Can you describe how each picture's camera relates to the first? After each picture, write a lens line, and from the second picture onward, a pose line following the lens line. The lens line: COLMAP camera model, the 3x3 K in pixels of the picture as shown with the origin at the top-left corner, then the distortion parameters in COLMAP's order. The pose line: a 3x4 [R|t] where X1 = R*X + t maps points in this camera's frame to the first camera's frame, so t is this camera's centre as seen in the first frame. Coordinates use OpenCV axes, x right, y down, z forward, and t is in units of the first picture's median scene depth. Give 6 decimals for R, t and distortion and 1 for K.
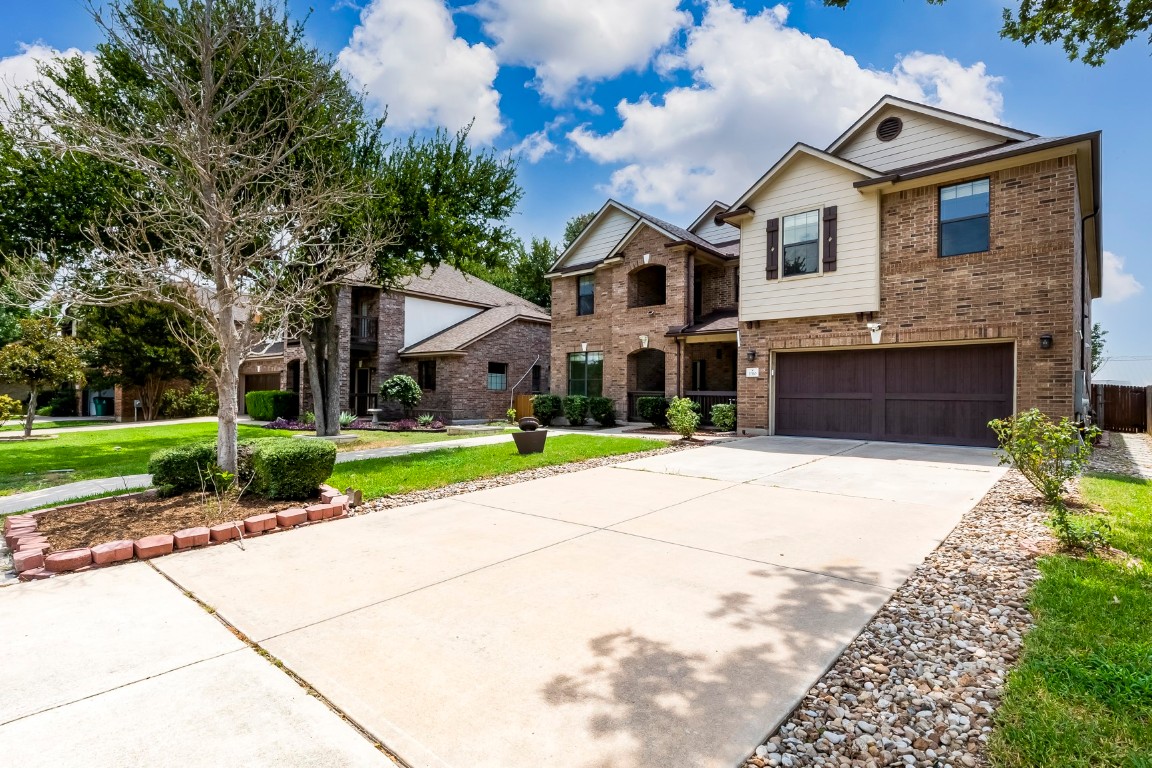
lens RADIAL K [[534.5, 0, 576.0], [0, 534.5, 384.0], [0, 0, 1]] dist [0.003558, 0.000087]
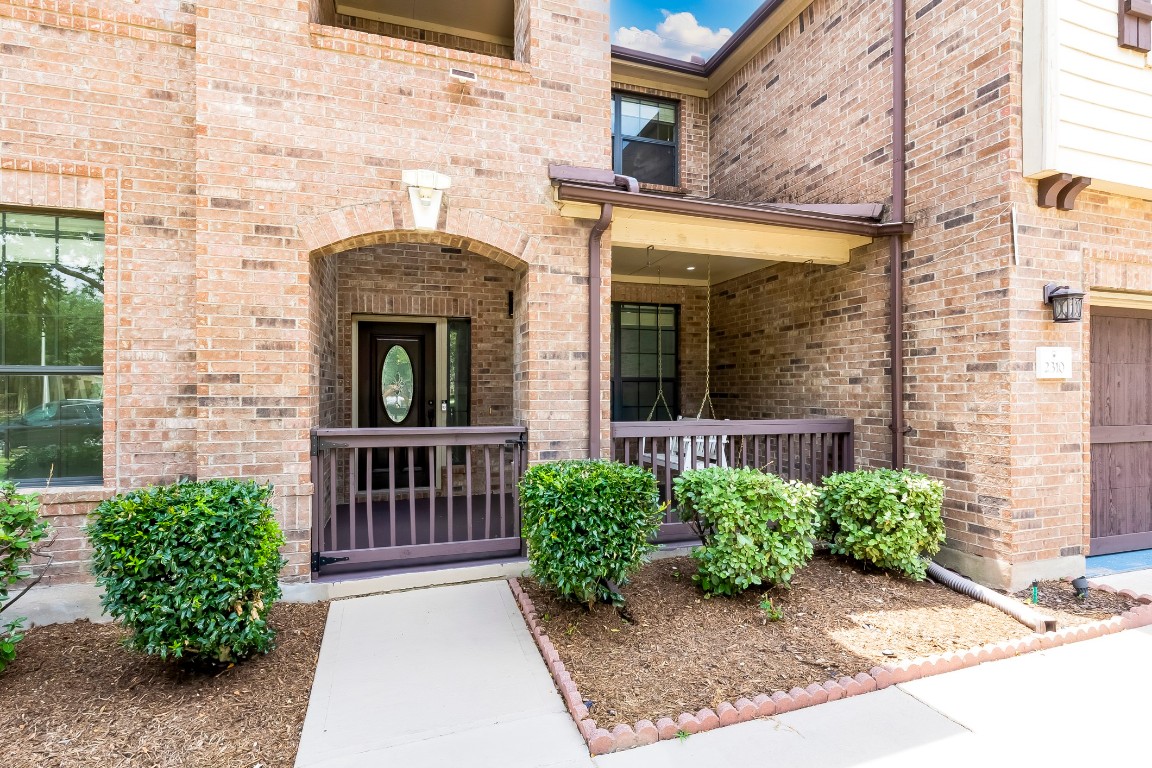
lens RADIAL K [[534.5, 0, 576.0], [0, 534.5, 384.0], [0, 0, 1]] dist [0.003558, 0.000087]
pose [[0.500877, -0.008119, 0.865480, -0.032810], [-0.013556, 0.999760, 0.017224, -0.009641], [-0.865412, -0.020360, 0.500647, 0.873626]]
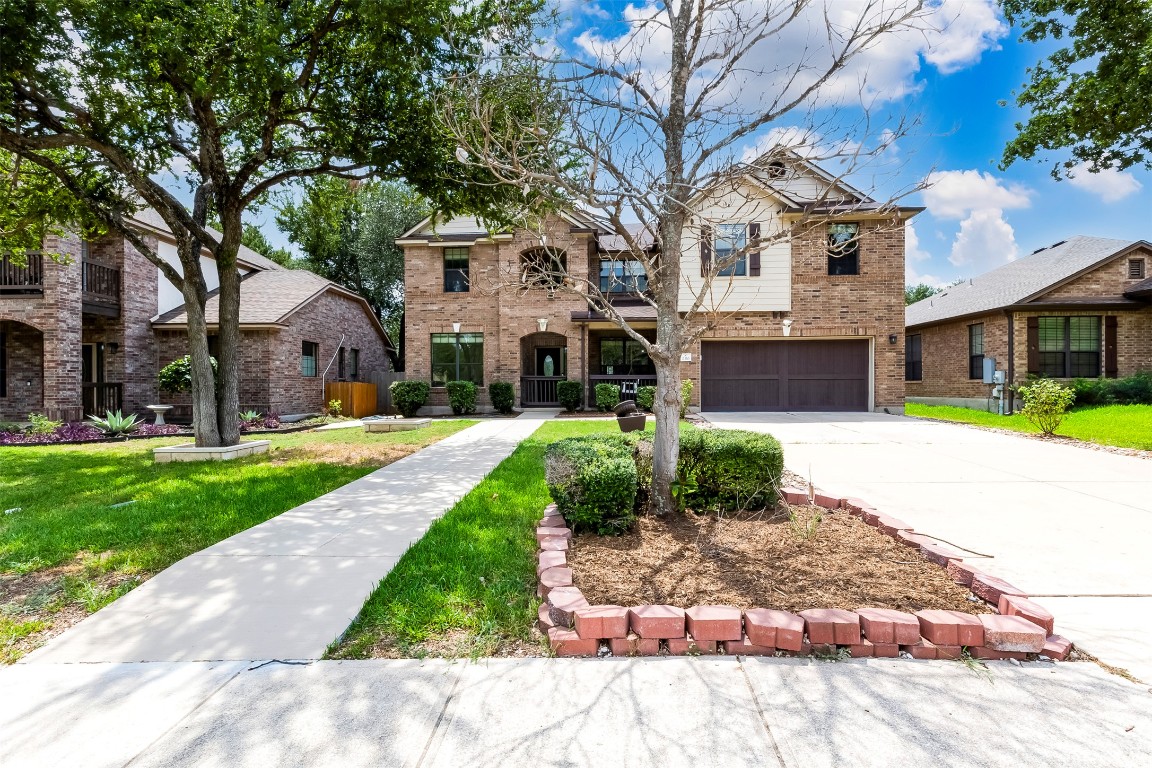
lens RADIAL K [[534.5, 0, 576.0], [0, 534.5, 384.0], [0, 0, 1]] dist [0.003558, 0.000087]
pose [[0.800139, -0.013710, 0.599657, -0.431236], [0.001232, 0.999774, 0.021214, 0.008373], [-0.599813, -0.016236, 0.799976, 0.185783]]
